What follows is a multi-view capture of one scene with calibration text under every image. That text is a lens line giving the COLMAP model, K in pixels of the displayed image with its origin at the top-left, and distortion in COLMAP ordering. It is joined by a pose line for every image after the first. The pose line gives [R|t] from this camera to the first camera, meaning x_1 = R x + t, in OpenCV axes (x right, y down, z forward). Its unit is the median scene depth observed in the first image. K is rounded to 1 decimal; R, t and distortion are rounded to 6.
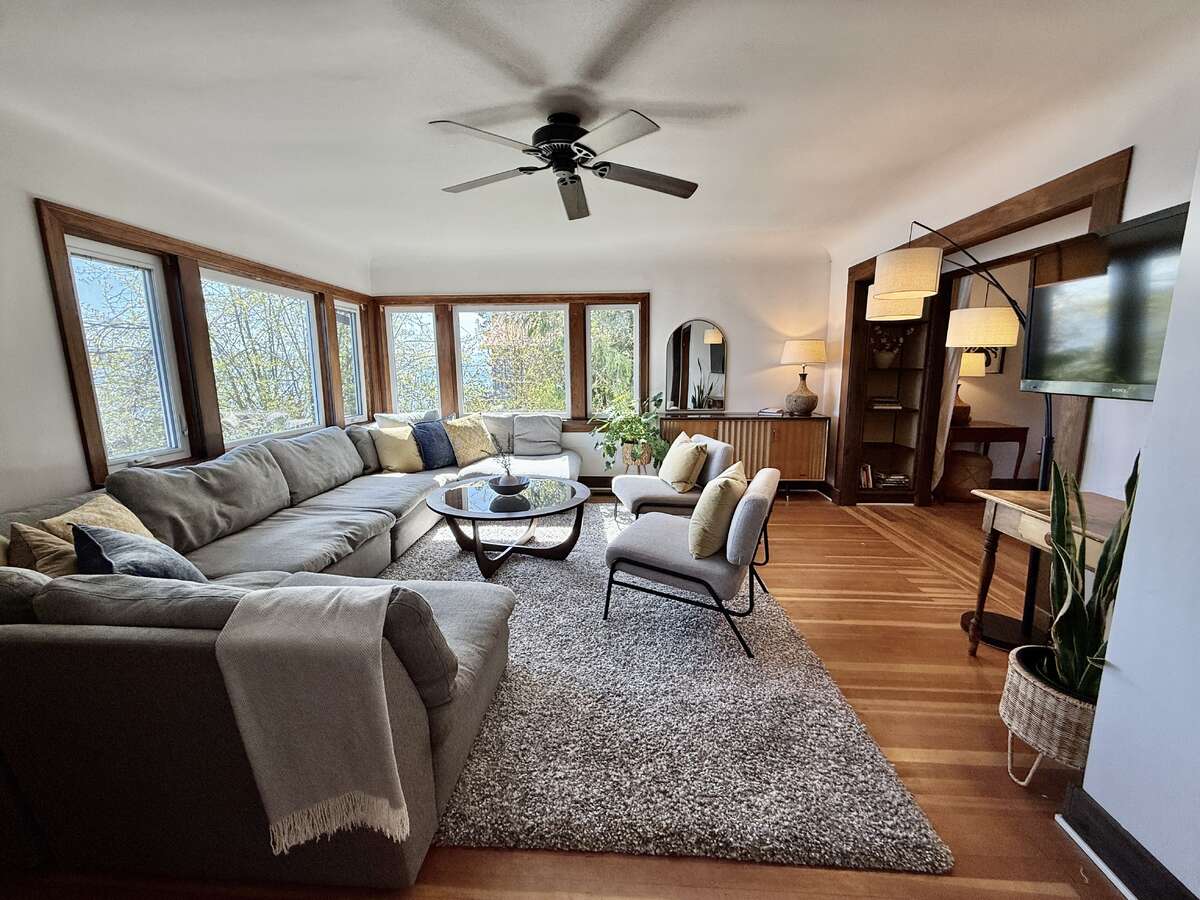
lens RADIAL K [[481.2, 0, 596.8], [0, 481.2, 448.7], [0, 0, 1]] dist [0.002887, -0.000047]
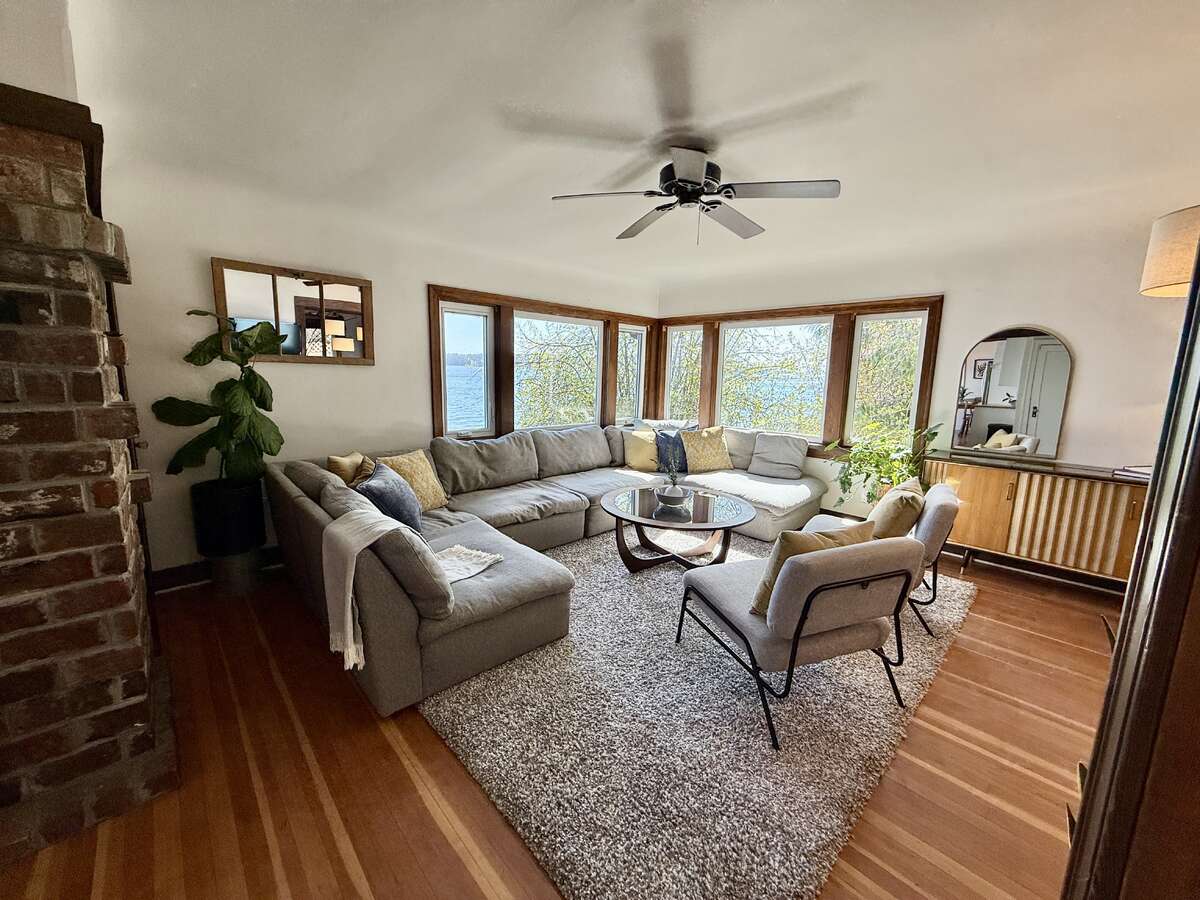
lens RADIAL K [[481.2, 0, 596.8], [0, 481.2, 448.7], [0, 0, 1]] dist [0.002887, -0.000047]
pose [[0.718444, 0.132841, -0.682782, 0.438961], [-0.143168, 0.988818, 0.041738, -0.050982], [0.680691, 0.067766, 0.729429, 0.108726]]
